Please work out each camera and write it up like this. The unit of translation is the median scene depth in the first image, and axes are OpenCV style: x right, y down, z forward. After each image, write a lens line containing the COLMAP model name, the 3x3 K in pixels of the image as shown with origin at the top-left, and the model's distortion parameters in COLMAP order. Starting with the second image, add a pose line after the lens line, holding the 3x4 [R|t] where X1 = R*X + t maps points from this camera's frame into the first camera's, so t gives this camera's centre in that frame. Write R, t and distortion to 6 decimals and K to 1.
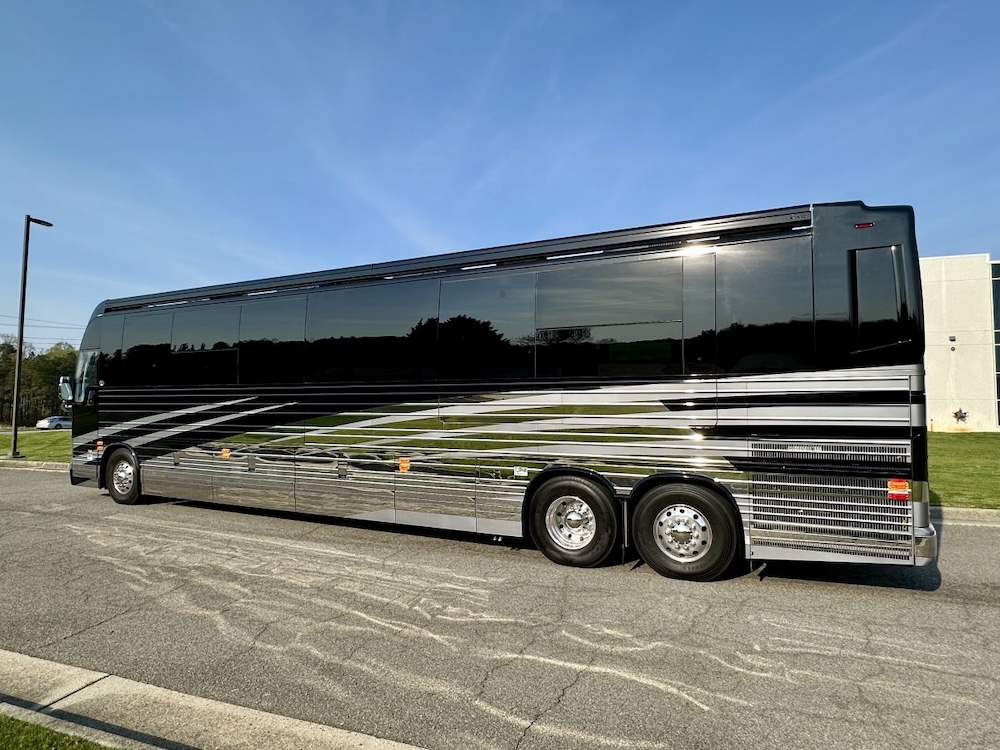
lens RADIAL K [[618.4, 0, 498.5], [0, 618.4, 377.8], [0, 0, 1]] dist [-0.003901, -0.000023]
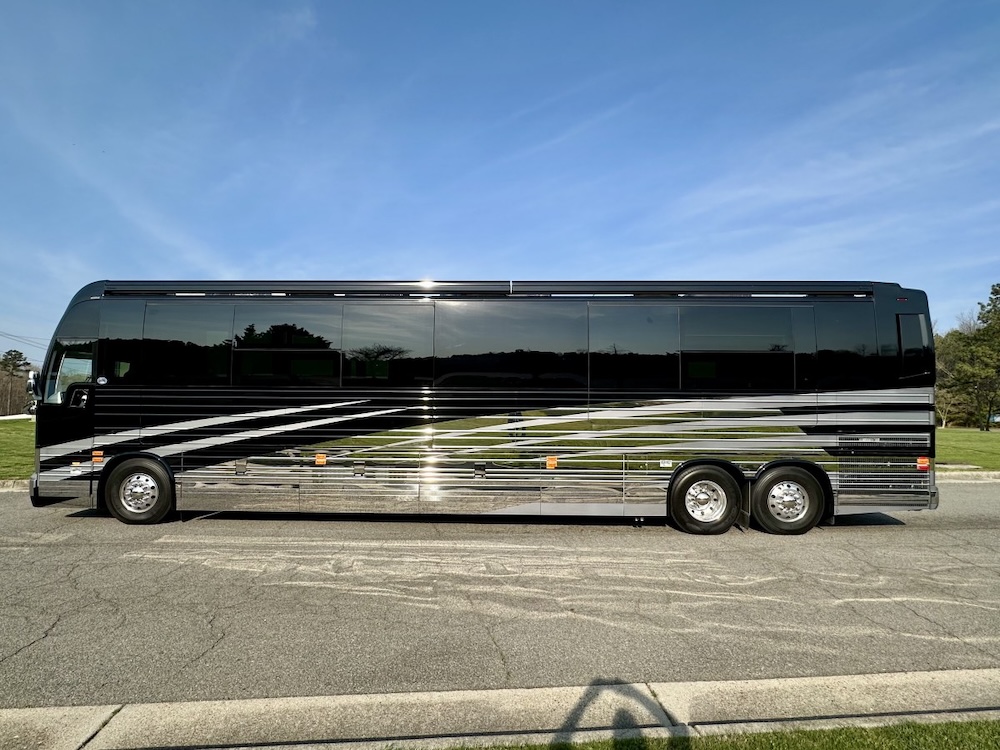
lens RADIAL K [[527.5, 0, 500.3], [0, 527.5, 378.4], [0, 0, 1]] dist [-0.001510, 0.000623]
pose [[0.891280, 0.024936, 0.452767, -0.815289], [-0.025782, 0.999658, -0.004303, -0.007757], [-0.452719, -0.007838, 0.891619, 0.219592]]
